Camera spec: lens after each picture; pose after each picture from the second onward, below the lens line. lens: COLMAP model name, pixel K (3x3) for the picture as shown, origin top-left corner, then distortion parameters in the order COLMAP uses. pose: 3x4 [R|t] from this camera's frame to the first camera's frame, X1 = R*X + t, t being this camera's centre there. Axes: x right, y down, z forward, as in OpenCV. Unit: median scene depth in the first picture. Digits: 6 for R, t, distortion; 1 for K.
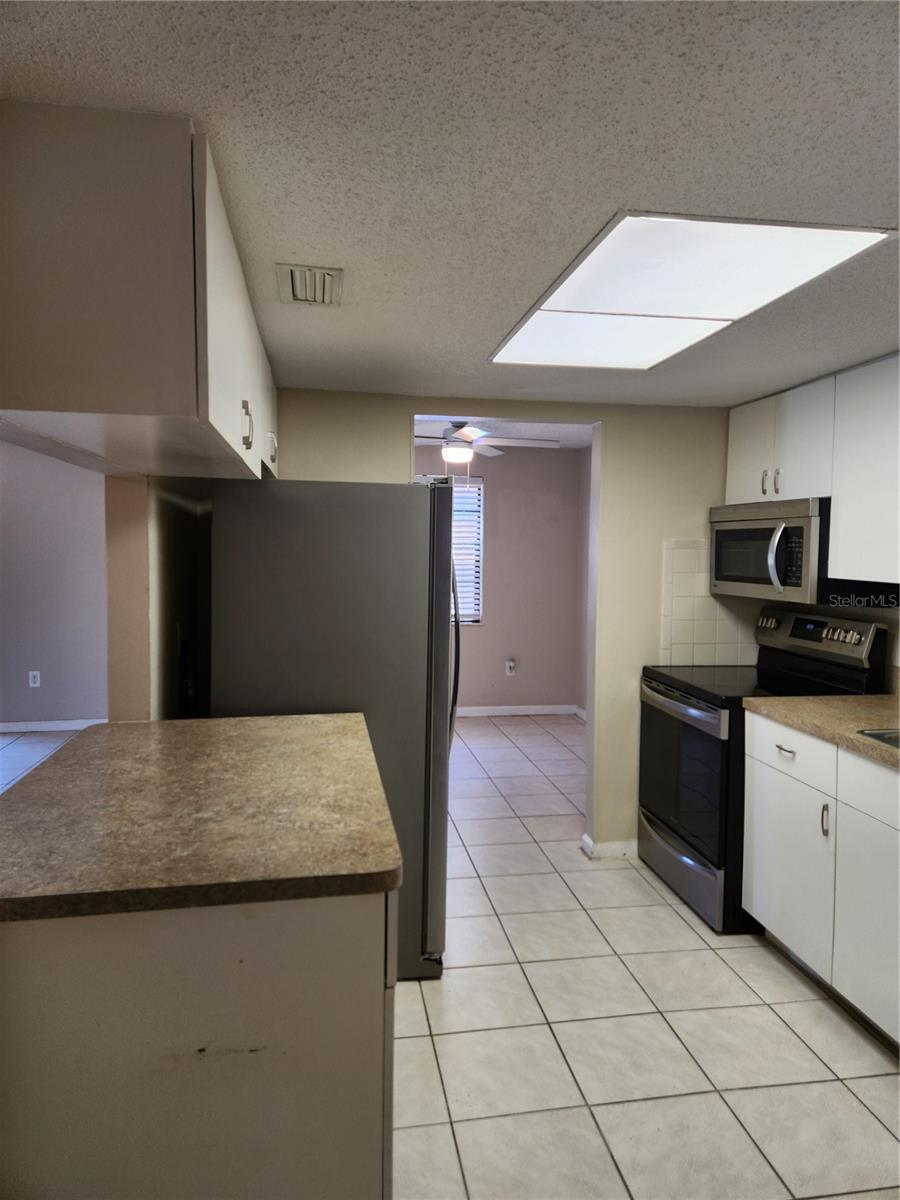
lens RADIAL K [[804.9, 0, 454.4], [0, 804.9, 570.7], [0, 0, 1]] dist [0.067172, -0.064066]
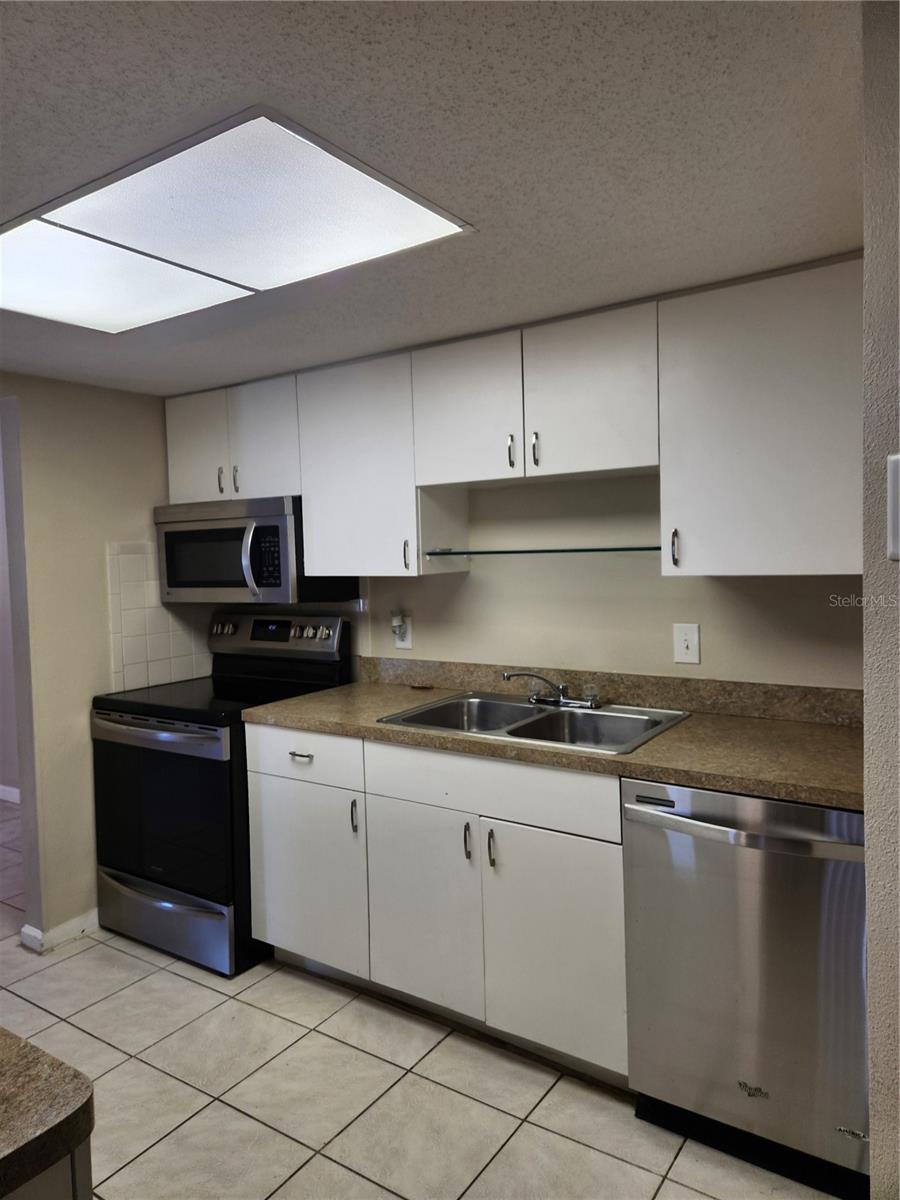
lens RADIAL K [[804.9, 0, 454.4], [0, 804.9, 570.7], [0, 0, 1]] dist [0.067172, -0.064066]
pose [[0.682708, -0.051084, 0.728904, -0.136221], [0.061186, 0.998046, 0.012638, 0.001046], [-0.728126, 0.035970, 0.684499, 0.180732]]
